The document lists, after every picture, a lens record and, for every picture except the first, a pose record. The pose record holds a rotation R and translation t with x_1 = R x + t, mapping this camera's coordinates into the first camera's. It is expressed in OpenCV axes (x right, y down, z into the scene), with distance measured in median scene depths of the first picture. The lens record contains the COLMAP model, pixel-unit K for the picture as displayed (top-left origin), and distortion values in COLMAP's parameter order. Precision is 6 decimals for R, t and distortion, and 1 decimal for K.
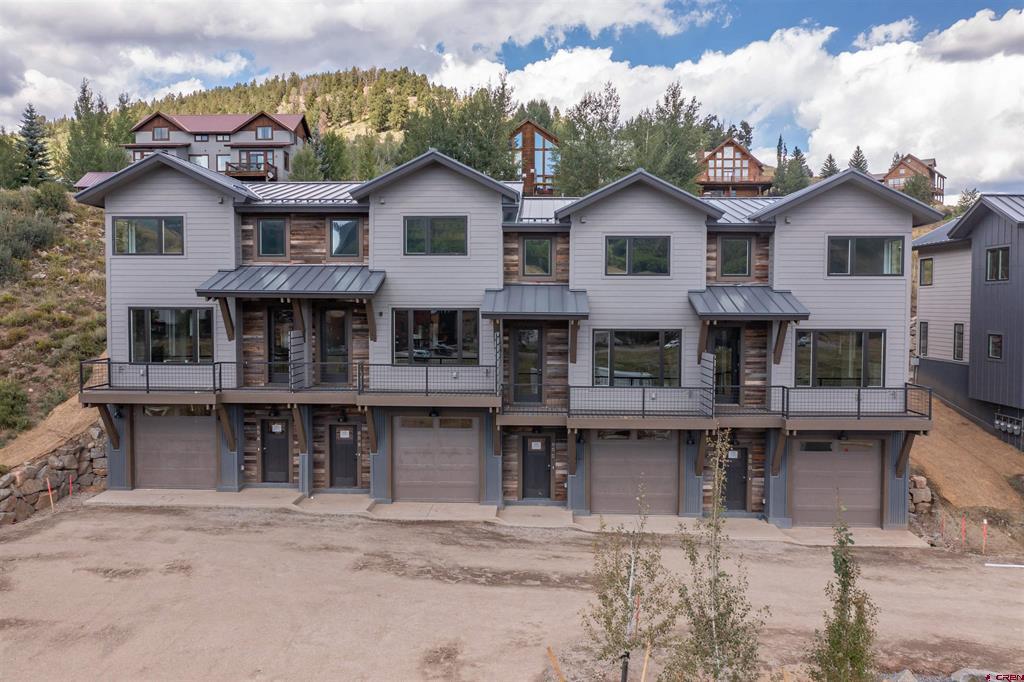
lens RADIAL K [[810.1, 0, 512.1], [0, 810.1, 337.1], [0, 0, 1]] dist [-0.005728, 0.006337]
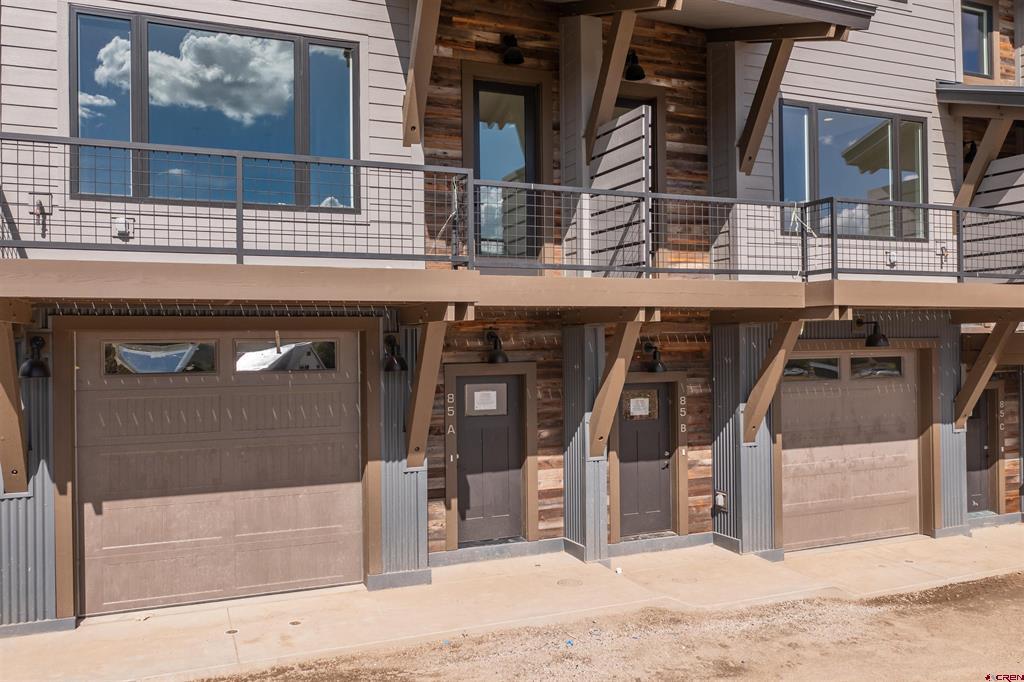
lens RADIAL K [[810.1, 0, 511.9], [0, 810.1, 340.5], [0, 0, 1]] dist [-0.005728, 0.006337]
pose [[0.906816, -0.012667, 0.421336, -0.448024], [0.032017, 0.998731, -0.038883, 0.101565], [-0.420308, 0.048750, 0.906071, 0.660409]]
